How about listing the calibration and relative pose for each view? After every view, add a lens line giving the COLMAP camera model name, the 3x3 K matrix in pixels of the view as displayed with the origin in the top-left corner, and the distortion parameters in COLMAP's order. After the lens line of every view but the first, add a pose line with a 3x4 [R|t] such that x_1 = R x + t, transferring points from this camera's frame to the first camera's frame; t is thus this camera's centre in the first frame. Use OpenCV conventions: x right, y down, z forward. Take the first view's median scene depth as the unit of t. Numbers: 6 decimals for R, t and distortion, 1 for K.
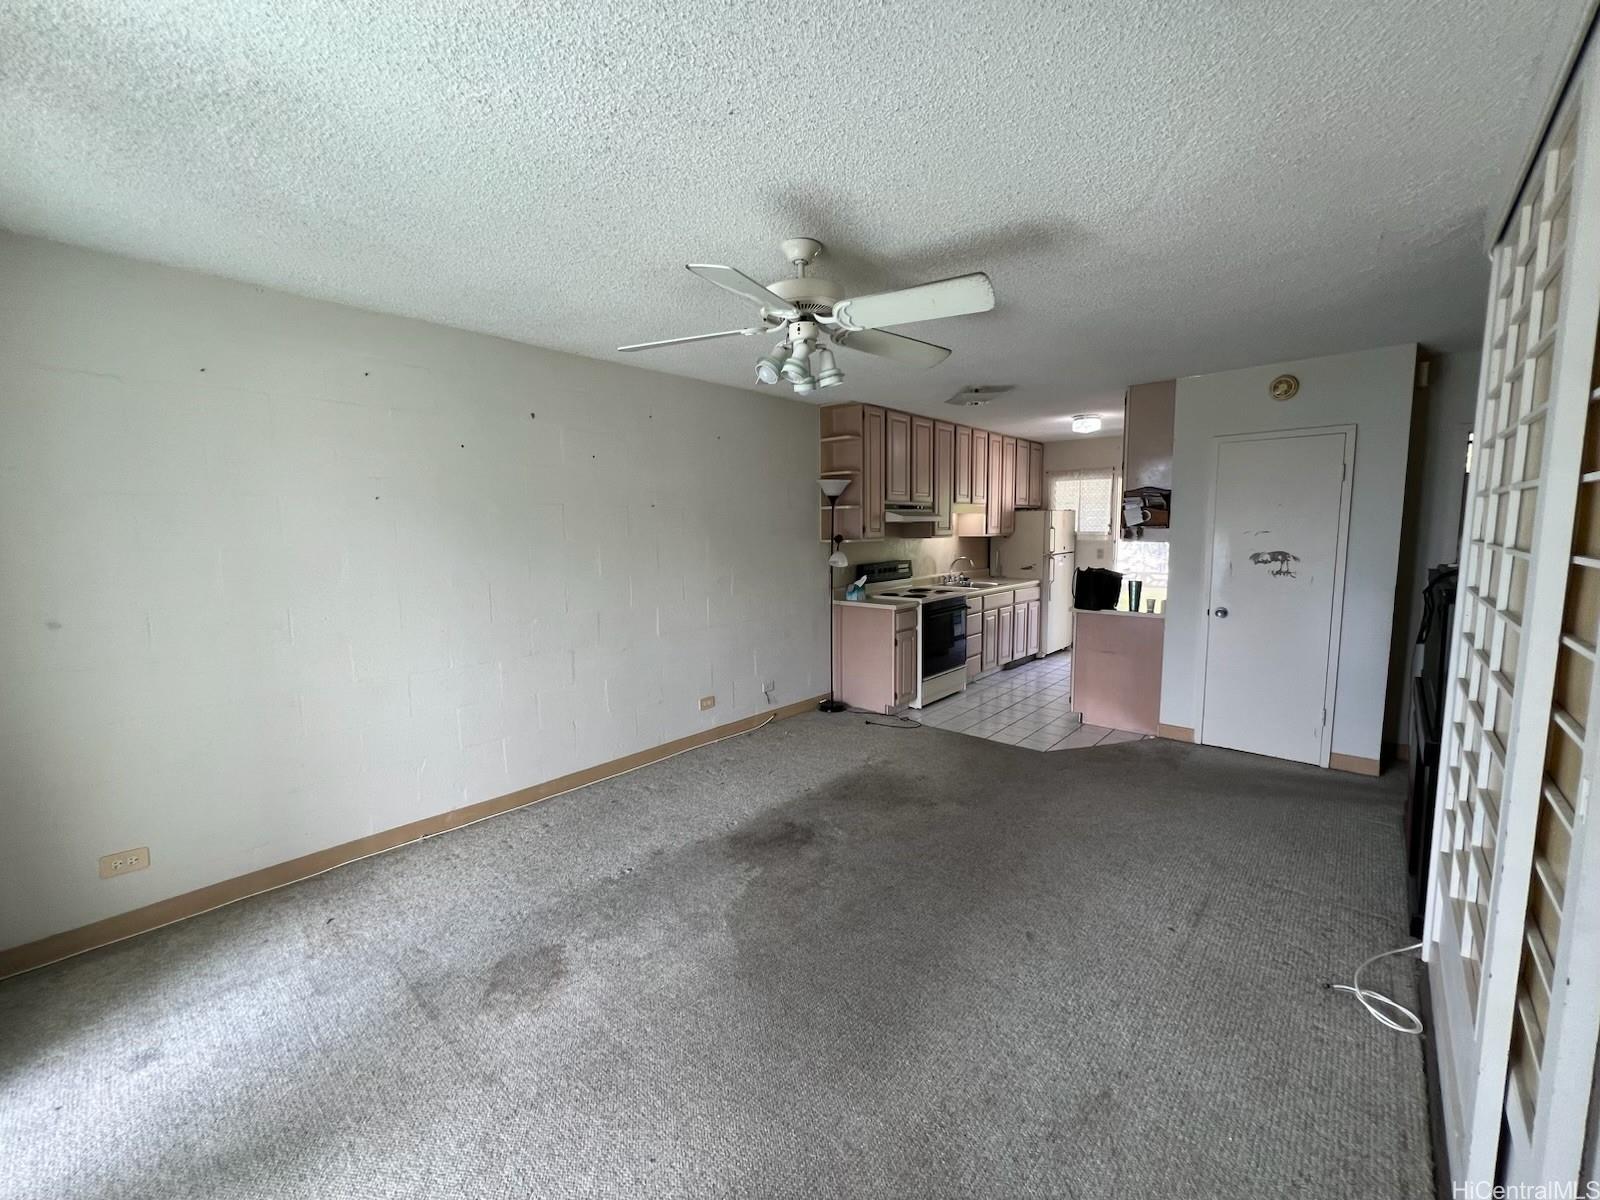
lens RADIAL K [[641.3, 0, 800.0], [0, 641.3, 600.0], [0, 0, 1]] dist [0.001734, 0.000251]
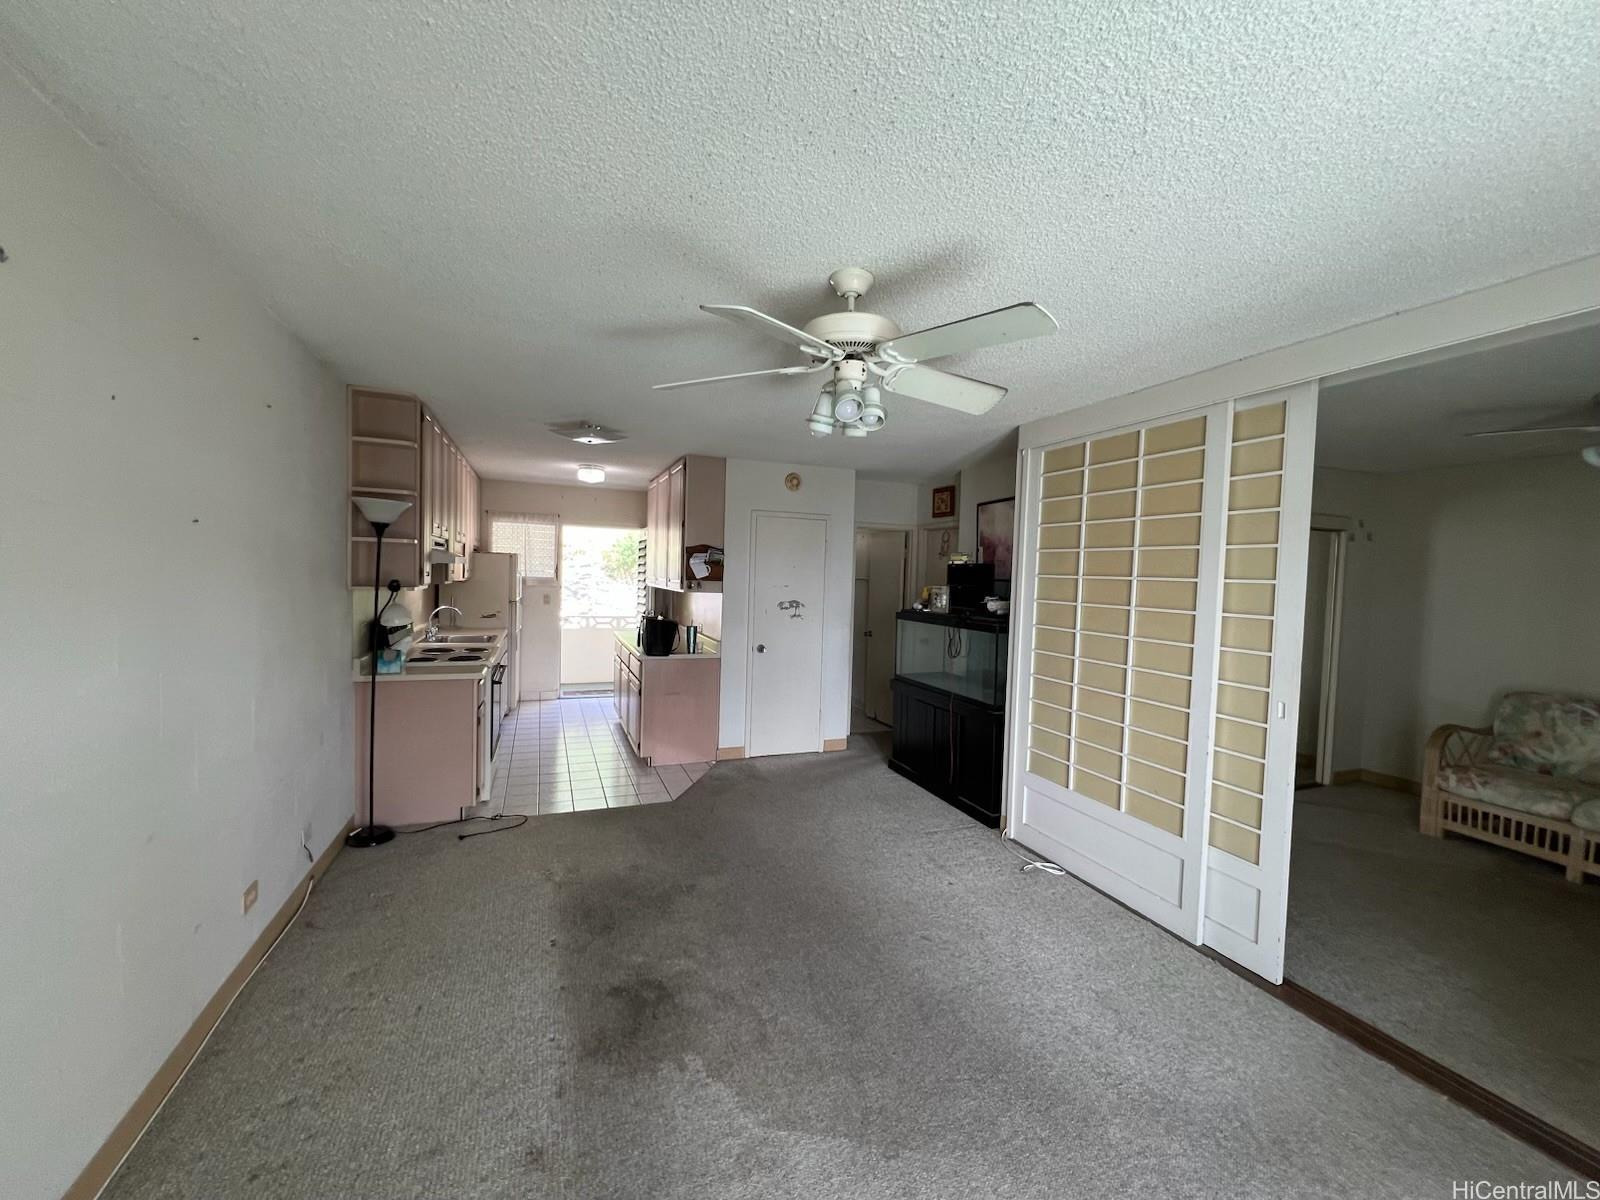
lens RADIAL K [[641.3, 0, 800.0], [0, 641.3, 600.0], [0, 0, 1]] dist [0.001734, 0.000251]
pose [[0.443869, -0.010995, 0.896024, -0.439487], [0.064295, 0.997738, -0.019607, -0.046379], [-0.893782, 0.066313, 0.443572, 0.364374]]
